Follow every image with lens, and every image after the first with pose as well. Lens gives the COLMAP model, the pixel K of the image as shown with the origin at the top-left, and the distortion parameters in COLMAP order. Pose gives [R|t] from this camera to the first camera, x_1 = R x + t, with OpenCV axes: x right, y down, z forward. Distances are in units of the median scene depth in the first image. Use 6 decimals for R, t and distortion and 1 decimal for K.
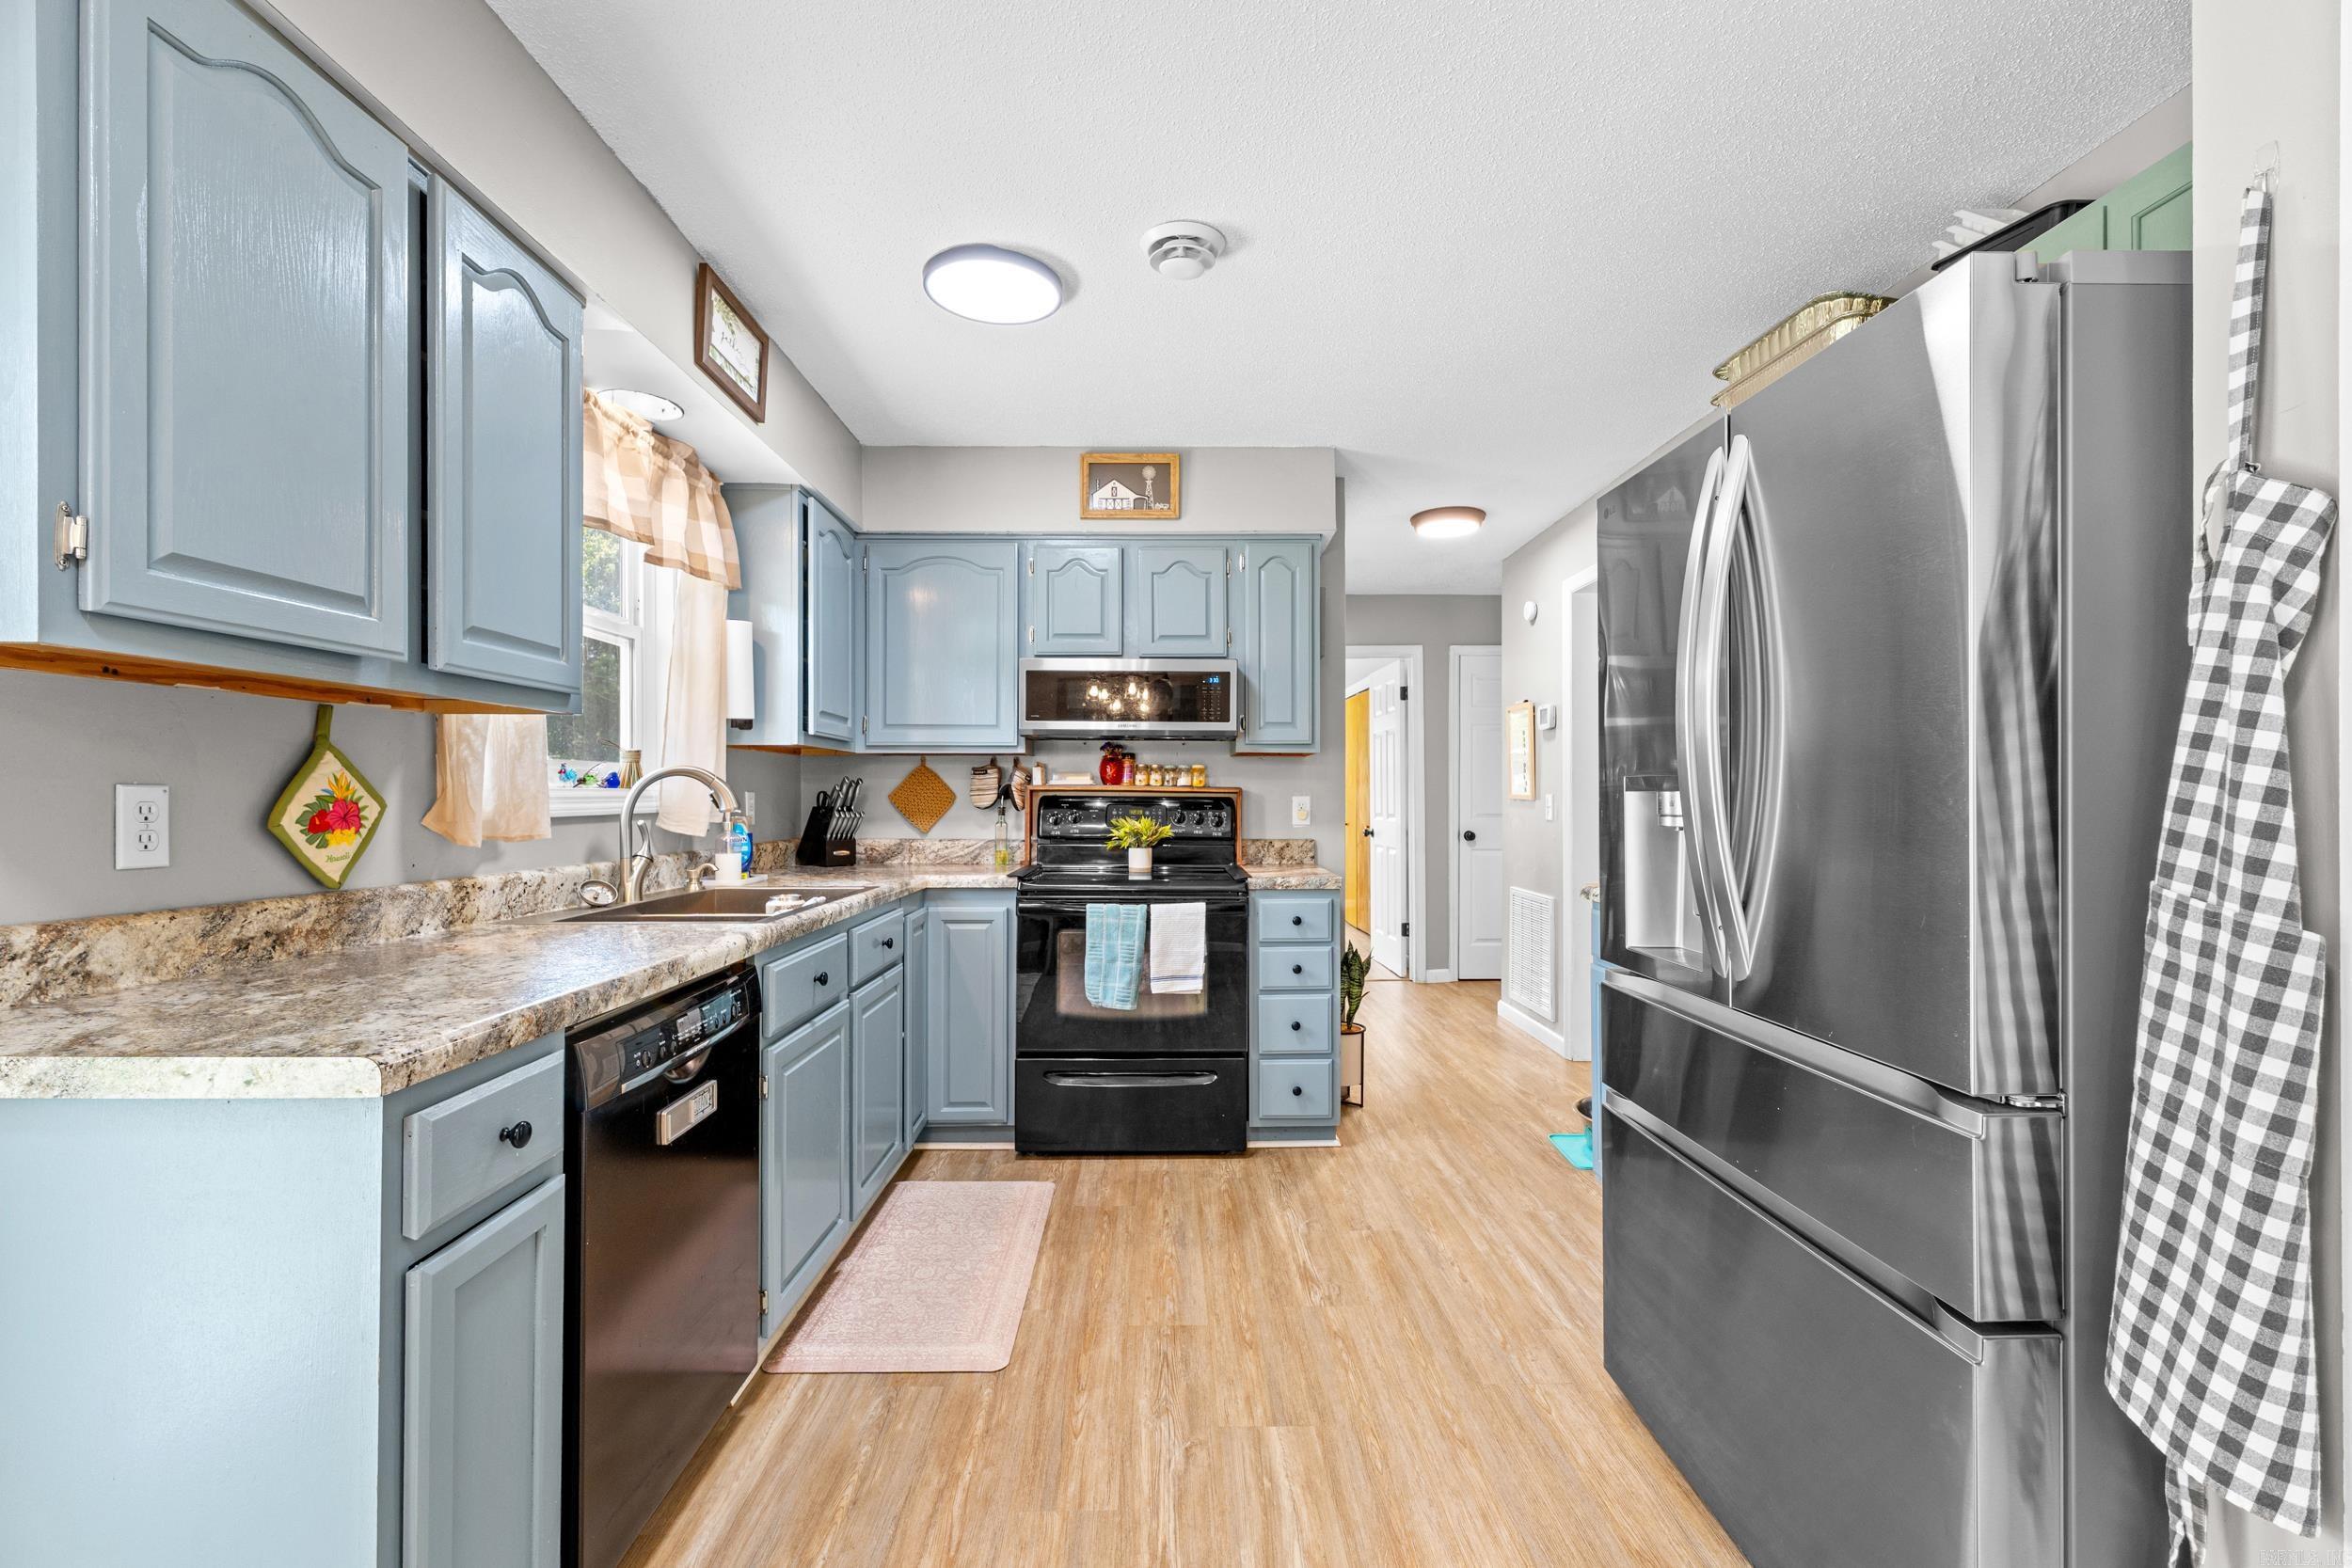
lens RADIAL K [[992.1, 0, 1174.2], [0, 992.1, 788.1], [0, 0, 1]] dist [0.002390, 0.000087]
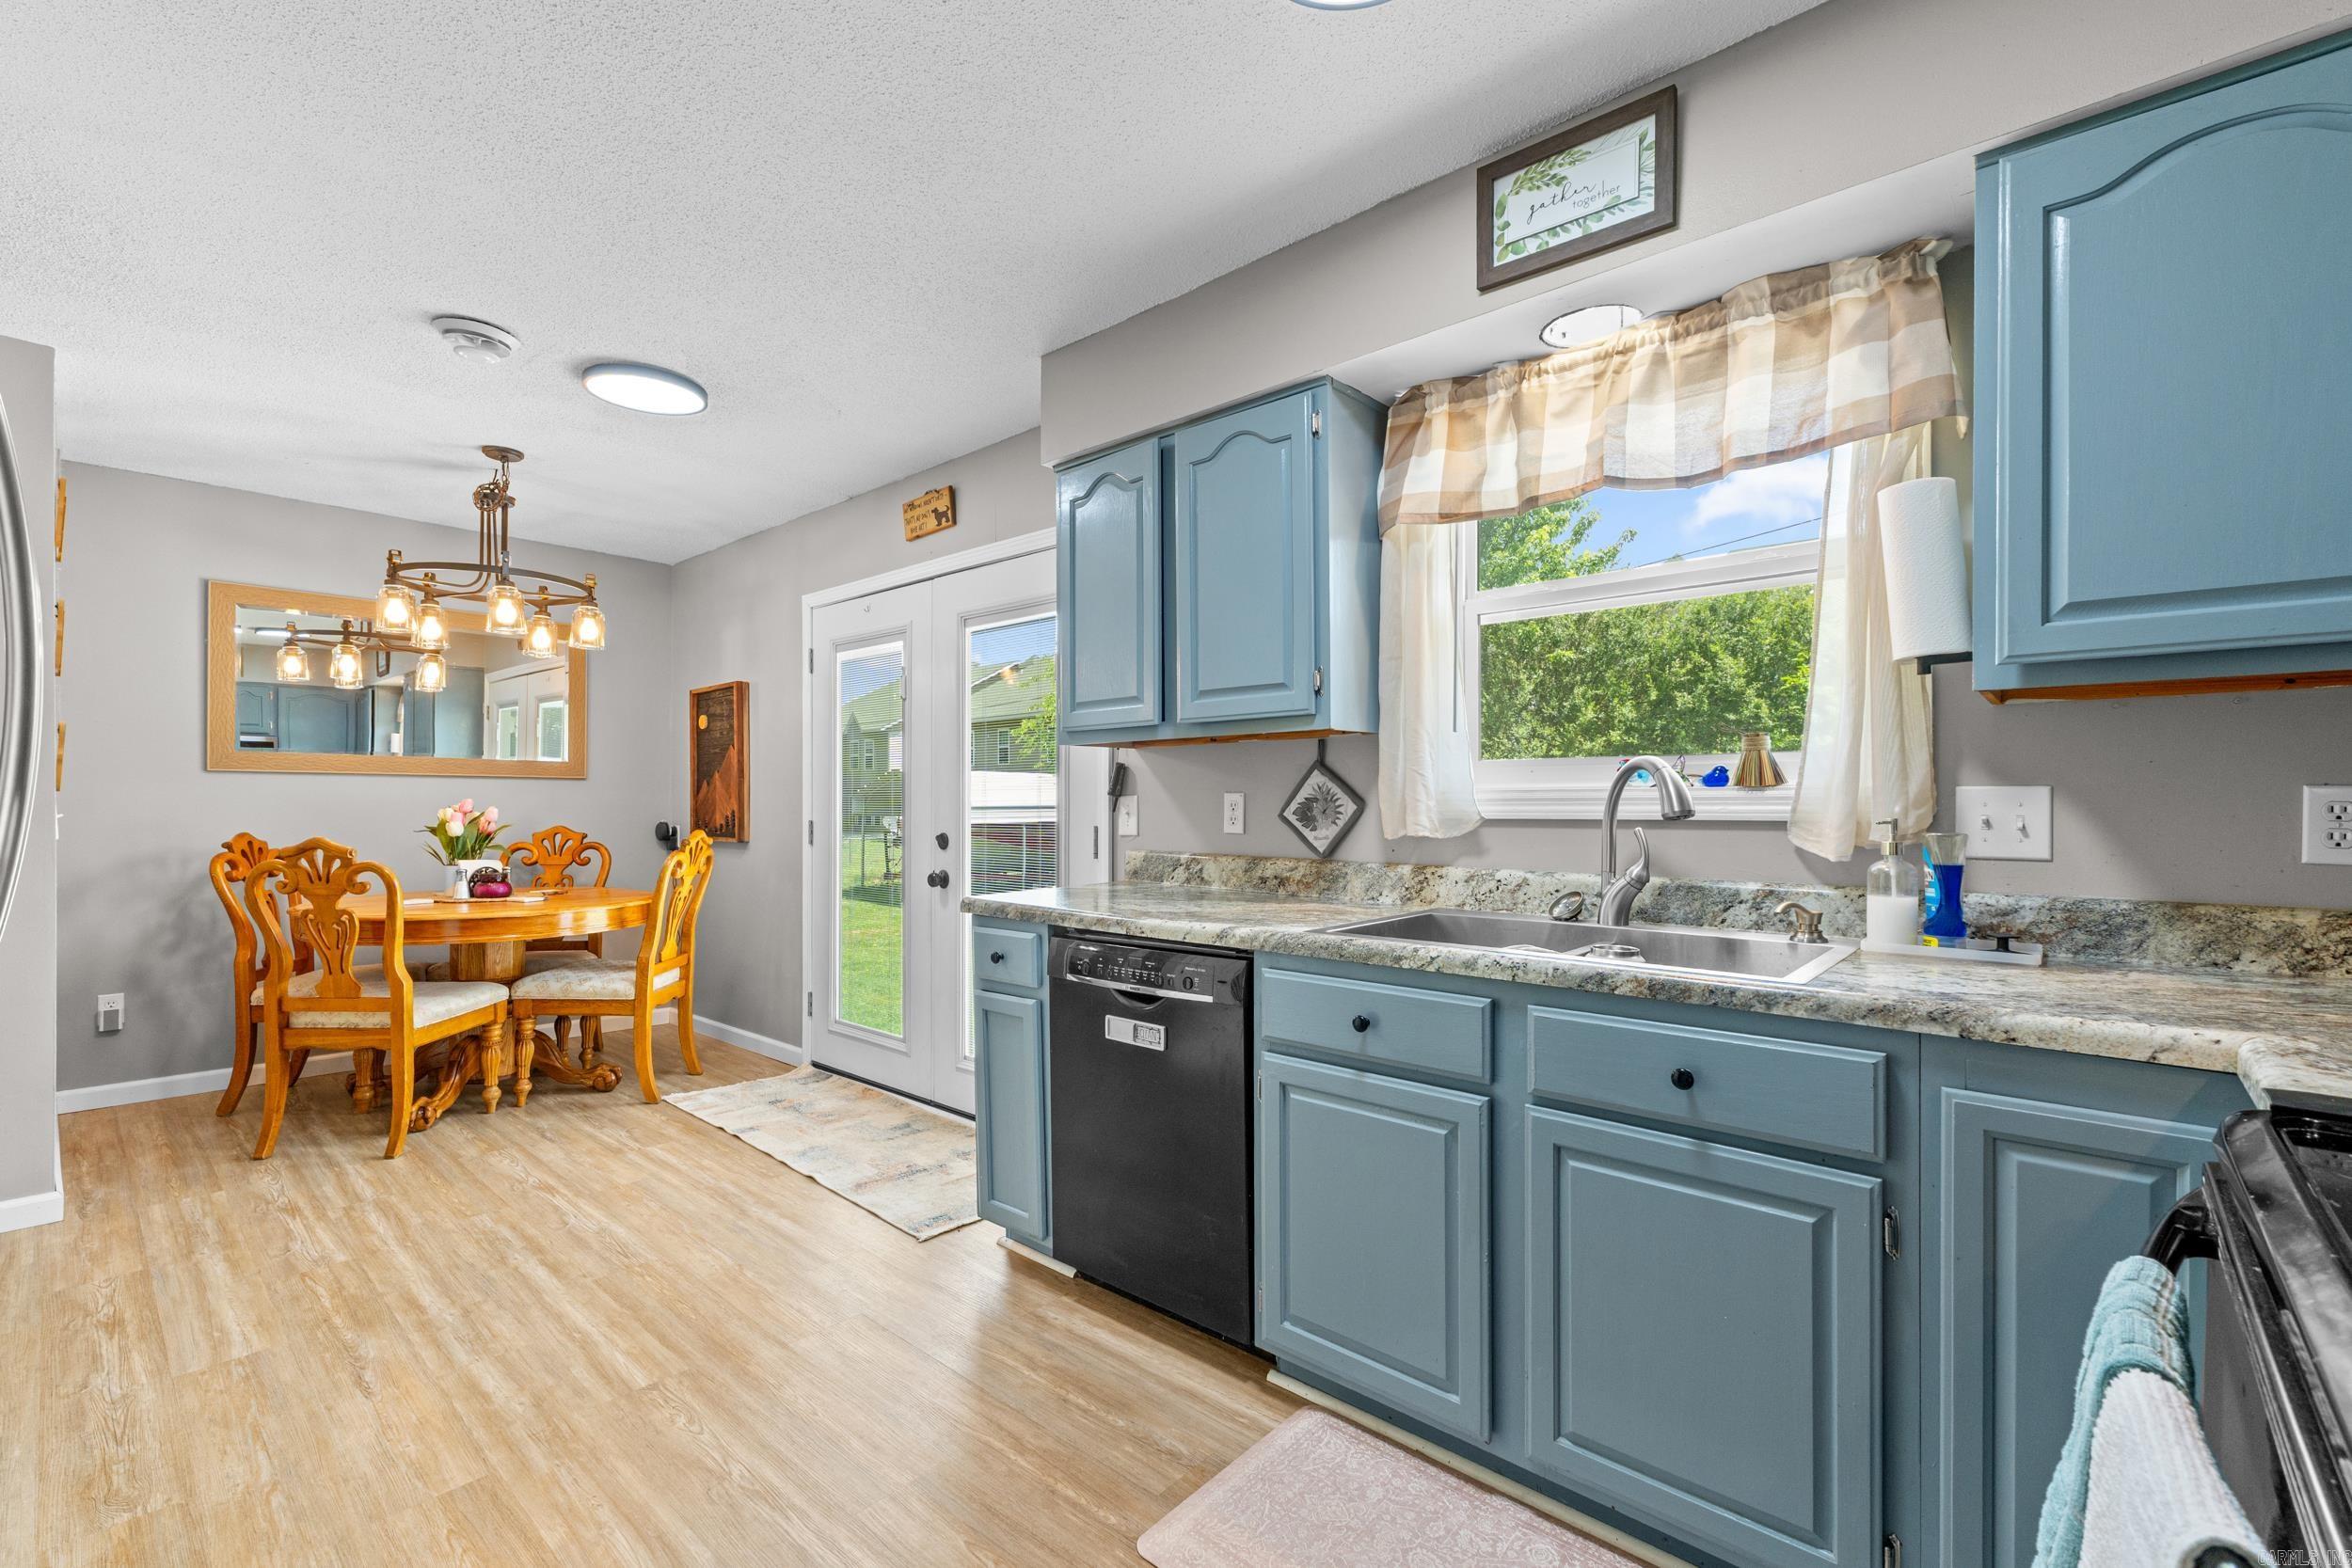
lens RADIAL K [[992.1, 0, 1170.6], [0, 992.1, 807.5], [0, 0, 1]] dist [0.002390, 0.000087]
pose [[-0.679245, 0.011266, -0.733825, 0.463233], [0.009896, 0.999932, 0.006192, 0.011660], [0.733845, -0.003056, -0.679310, 1.955921]]
